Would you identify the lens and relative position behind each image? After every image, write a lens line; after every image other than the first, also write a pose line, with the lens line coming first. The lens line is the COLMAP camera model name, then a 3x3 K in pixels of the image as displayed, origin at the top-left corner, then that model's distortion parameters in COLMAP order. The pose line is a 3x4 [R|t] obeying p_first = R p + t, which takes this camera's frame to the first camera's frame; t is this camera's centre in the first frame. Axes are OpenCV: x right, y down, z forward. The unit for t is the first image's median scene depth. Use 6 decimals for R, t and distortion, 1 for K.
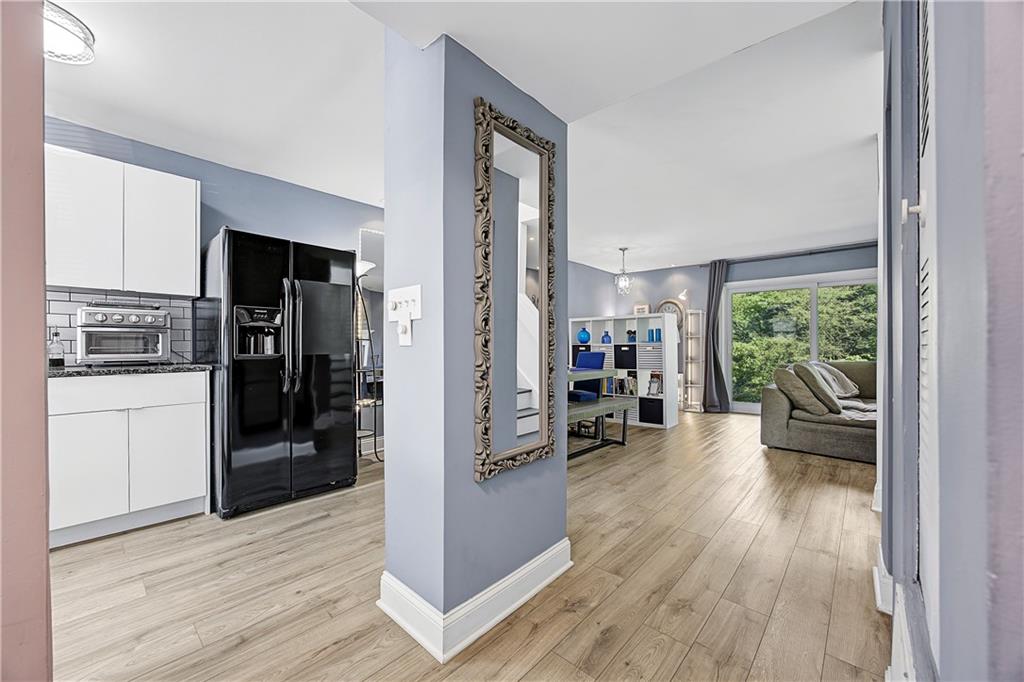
lens RADIAL K [[394.6, 0, 516.7], [0, 394.6, 344.4], [0, 0, 1]] dist [-0.025833, 0.008599]
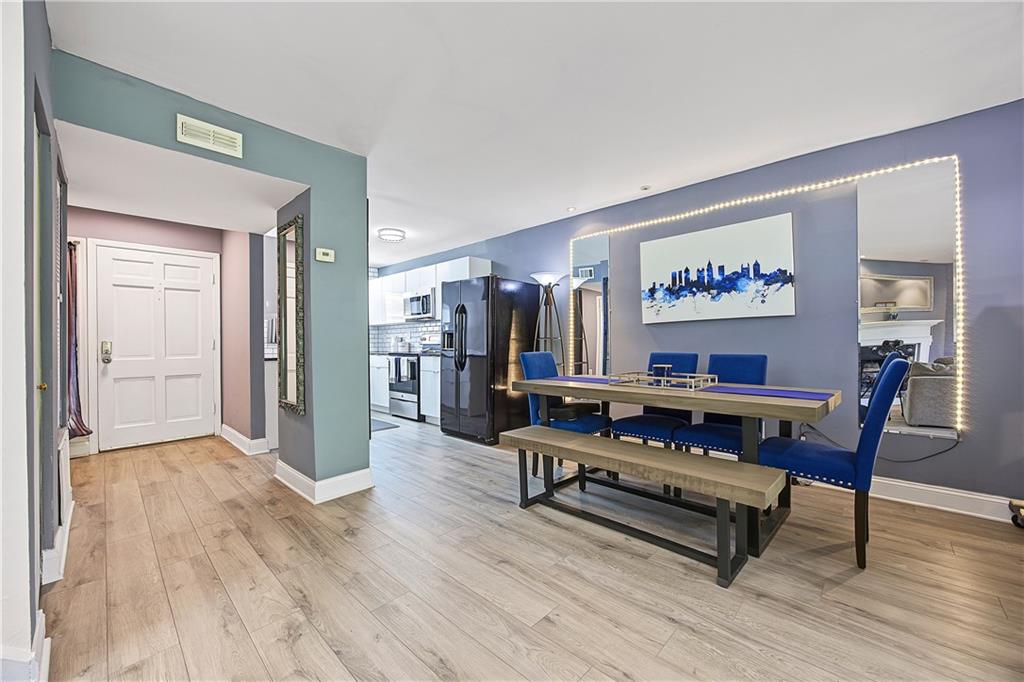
lens RADIAL K [[394.6, 0, 516.7], [0, 394.6, 344.4], [0, 0, 1]] dist [-0.025833, 0.008599]
pose [[-0.018507, 0.001617, -0.999827, 0.733647], [0.006523, 0.999978, 0.001497, 0.003832], [0.999807, -0.006494, -0.018517, 0.853720]]
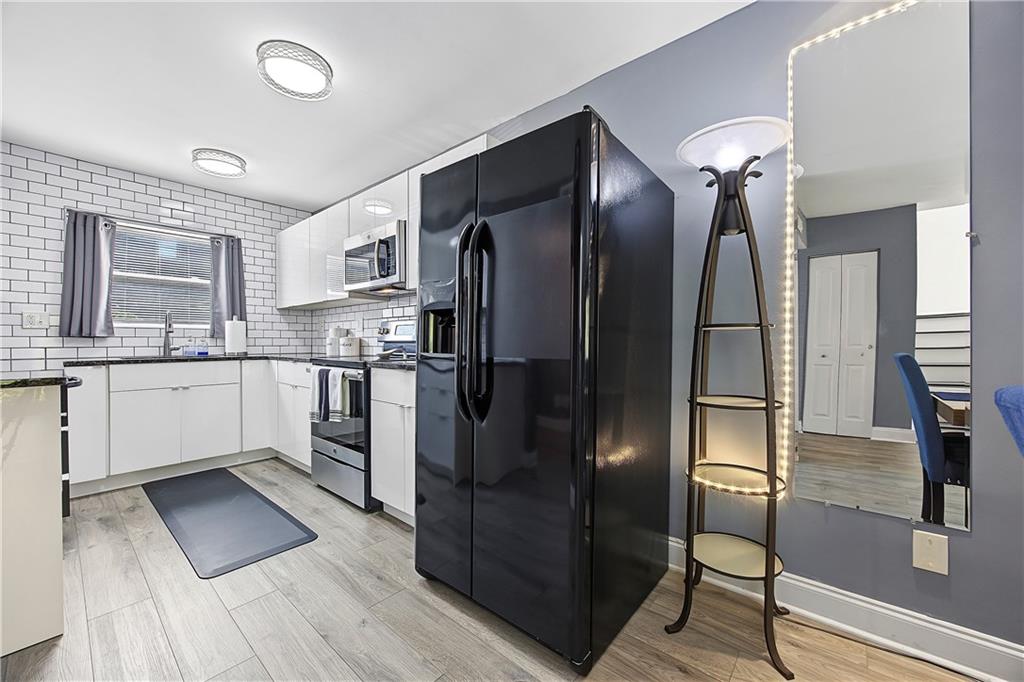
lens RADIAL K [[394.6, 0, 516.7], [0, 394.6, 344.4], [0, 0, 1]] dist [-0.025833, 0.008599]
pose [[0.034333, 0.008268, -0.999376, -0.006519], [0.000603, 0.999965, 0.008294, 0.003138], [0.999410, -0.000887, 0.034326, 0.699250]]
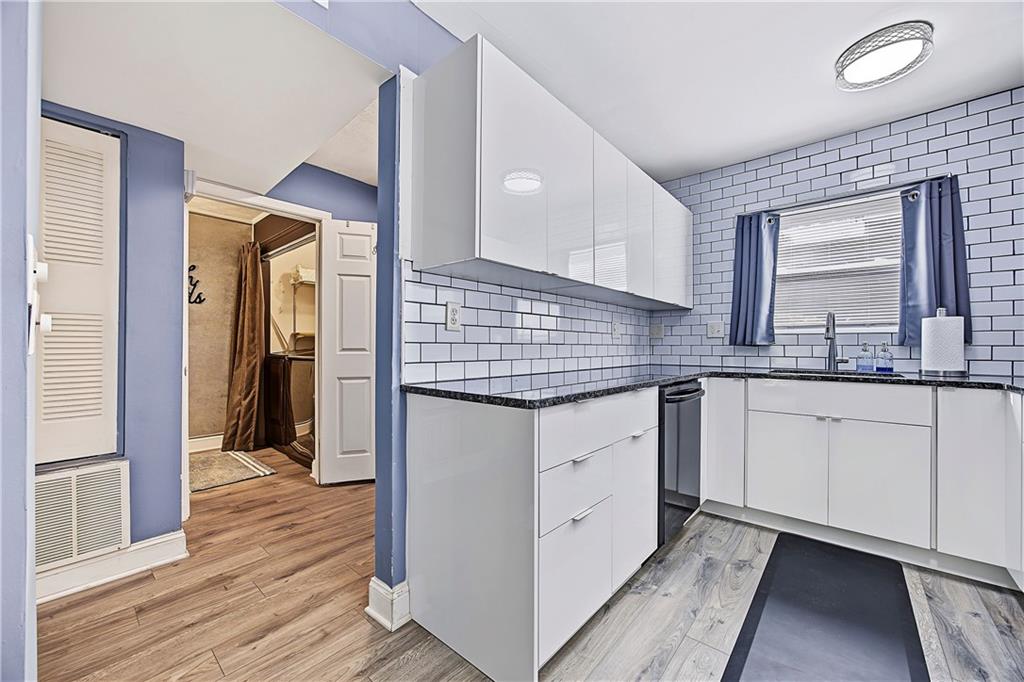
lens RADIAL K [[394.6, 0, 516.7], [0, 394.6, 344.4], [0, 0, 1]] dist [-0.025833, 0.008599]
pose [[-0.999742, -0.001507, -0.022669, -0.355699], [-0.001399, 0.999988, -0.004780, -0.003893], [0.022676, -0.004747, -0.999732, 0.589435]]
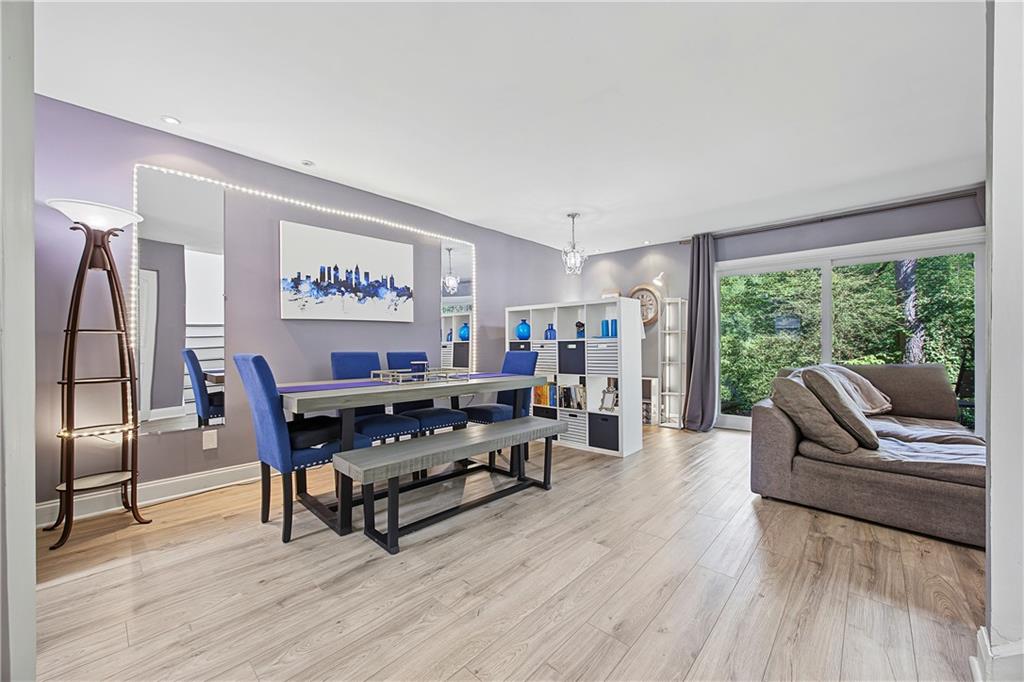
lens RADIAL K [[394.6, 0, 516.7], [0, 394.6, 344.4], [0, 0, 1]] dist [-0.025833, 0.008599]
pose [[0.999987, -0.000262, -0.005109, 0.242055], [0.000264, 1.000000, 0.000397, 0.009020], [0.005109, -0.000398, 0.999987, 0.352868]]
